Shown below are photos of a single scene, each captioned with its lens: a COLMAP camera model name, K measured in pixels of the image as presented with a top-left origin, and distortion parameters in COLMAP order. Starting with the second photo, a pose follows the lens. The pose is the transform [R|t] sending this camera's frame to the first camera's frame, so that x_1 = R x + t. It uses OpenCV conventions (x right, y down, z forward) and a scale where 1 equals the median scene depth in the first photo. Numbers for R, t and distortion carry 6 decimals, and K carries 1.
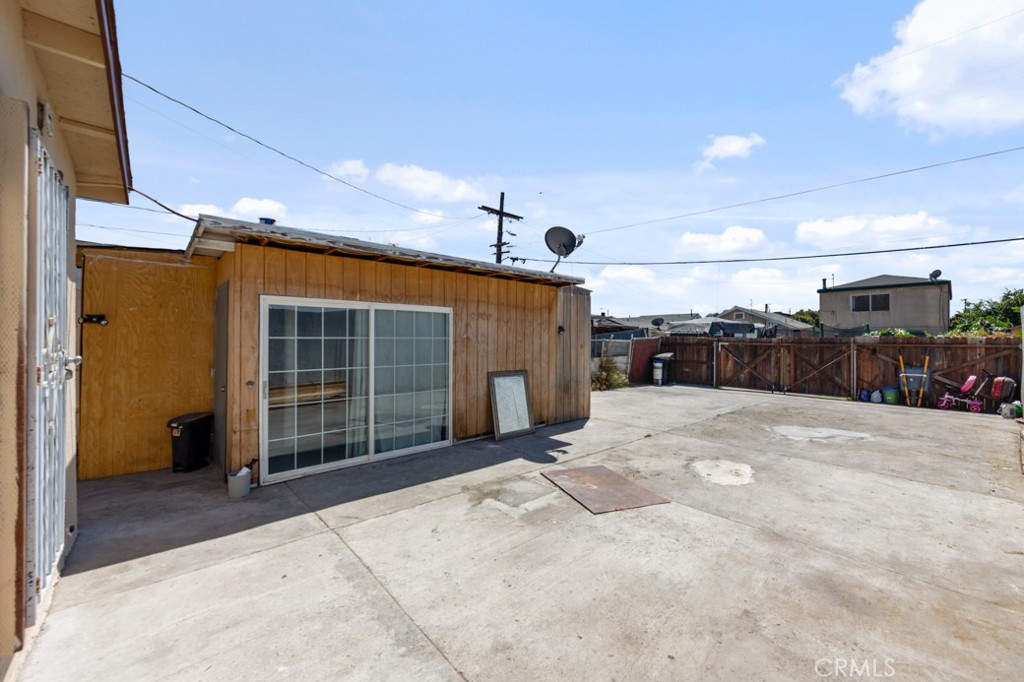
lens RADIAL K [[406.6, 0, 518.2], [0, 406.6, 339.8], [0, 0, 1]] dist [0.002079, -0.000062]
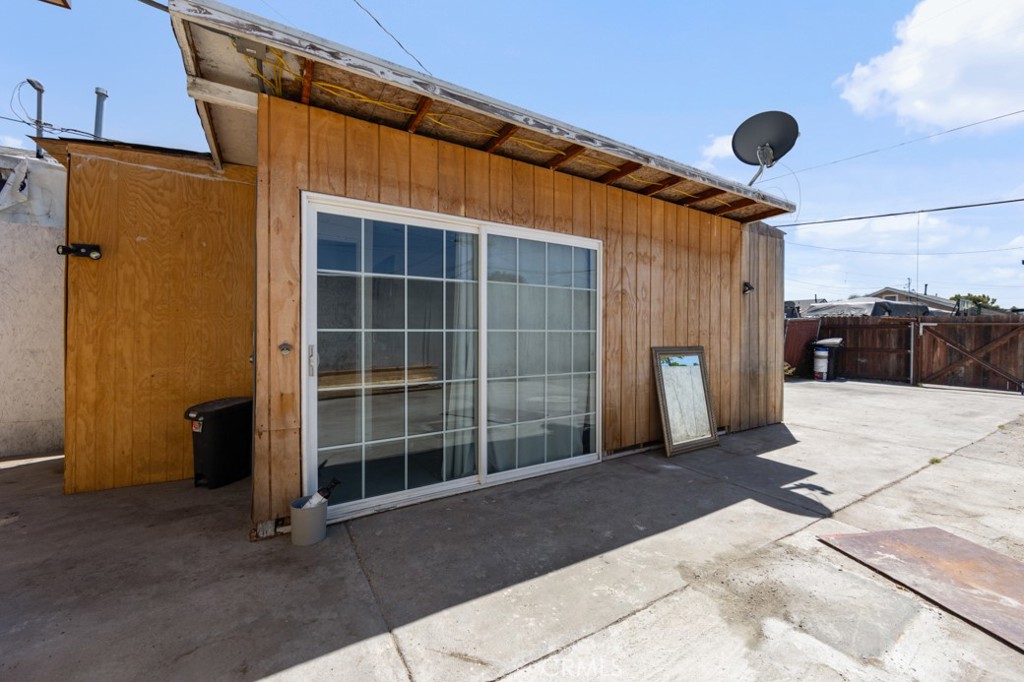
lens RADIAL K [[406.6, 0, 518.2], [0, 406.6, 339.8], [0, 0, 1]] dist [0.002079, -0.000062]
pose [[0.982334, 0.002594, -0.187118, -0.202423], [-0.000122, 0.999913, 0.013223, 0.075799], [0.187136, -0.012966, 0.982248, 0.431475]]
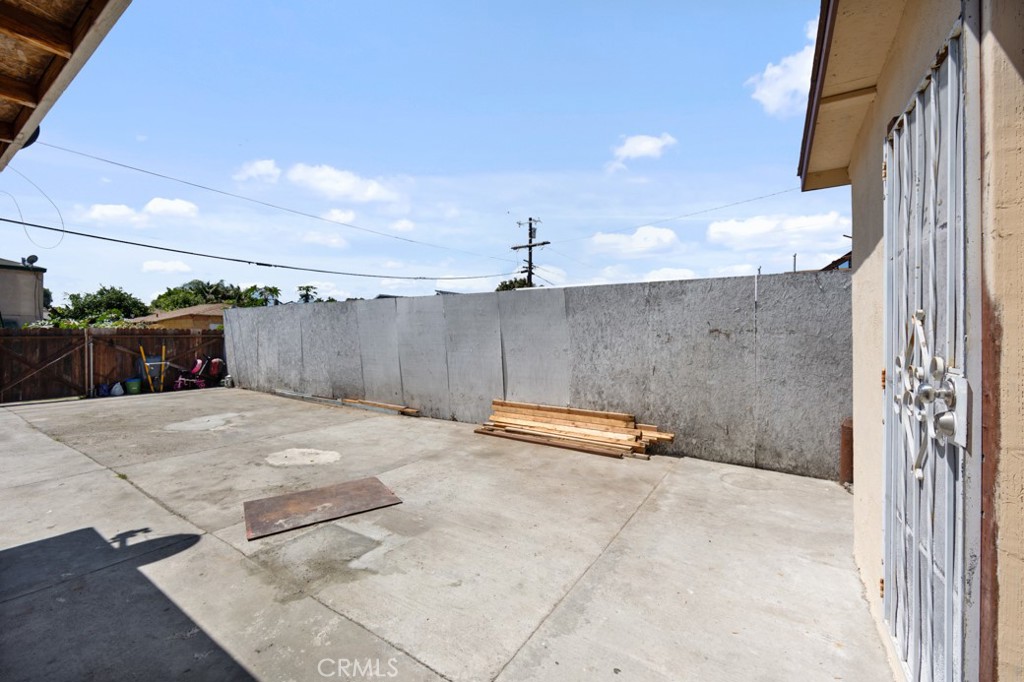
lens RADIAL K [[403.2, 0, 514.6], [0, 403.2, 328.9], [0, 0, 1]] dist [0.000436, -0.000019]
pose [[-0.258115, 0.004493, 0.966104, -0.651456], [-0.004702, 0.999972, -0.005907, -0.008331], [-0.966103, -0.006067, -0.258087, 0.728524]]
